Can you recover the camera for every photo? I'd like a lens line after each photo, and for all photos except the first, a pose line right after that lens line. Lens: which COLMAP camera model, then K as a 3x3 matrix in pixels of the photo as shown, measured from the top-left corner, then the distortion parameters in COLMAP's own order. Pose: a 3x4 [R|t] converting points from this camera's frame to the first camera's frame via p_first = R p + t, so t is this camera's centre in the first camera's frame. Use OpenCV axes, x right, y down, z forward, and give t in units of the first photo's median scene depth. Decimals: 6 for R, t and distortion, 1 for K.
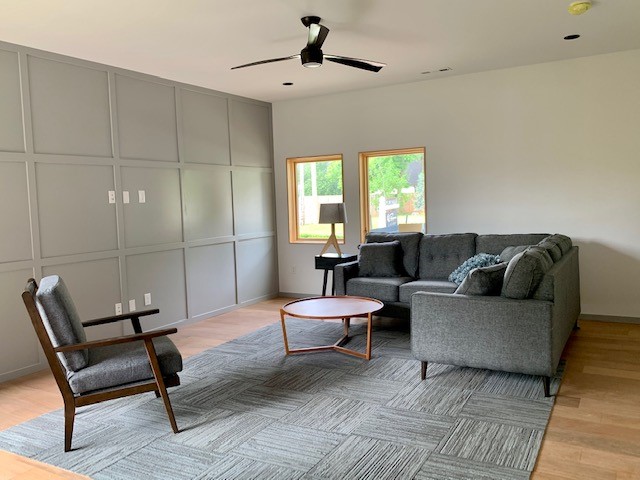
lens RADIAL K [[545.5, 0, 318.6], [0, 545.5, 233.1], [0, 0, 1]] dist [0.053604, -0.085735]
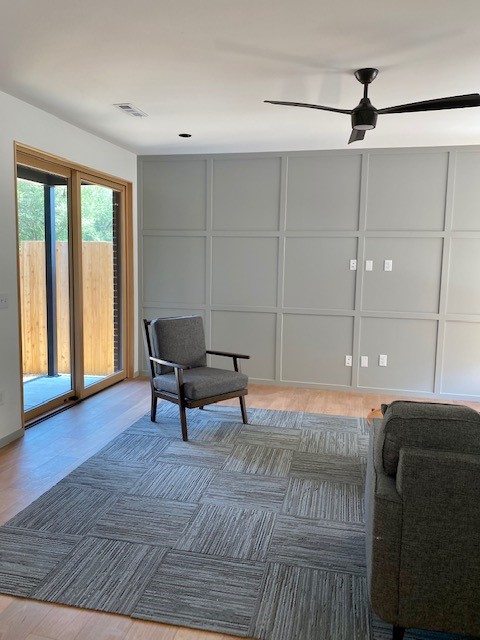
lens RADIAL K [[495.6, 0, 237.5], [0, 495.6, 307.4], [0, 0, 1]] dist [0.014778, -0.003249]
pose [[0.285509, 0.134559, -0.948883, 0.689197], [-0.088605, 0.989560, 0.113667, -0.090323], [0.954271, 0.051623, 0.294451, 0.564762]]
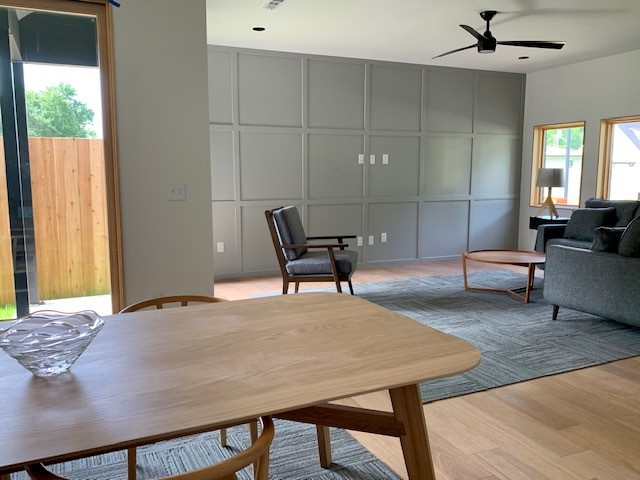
lens RADIAL K [[545.5, 0, 315.1], [0, 545.5, 239.1], [0, 0, 1]] dist [0.053604, -0.085735]
pose [[0.812356, 0.103954, -0.573821, 0.406421], [-0.062809, 0.993856, 0.091130, 0.020120], [0.579769, -0.037989, 0.813895, -0.222083]]
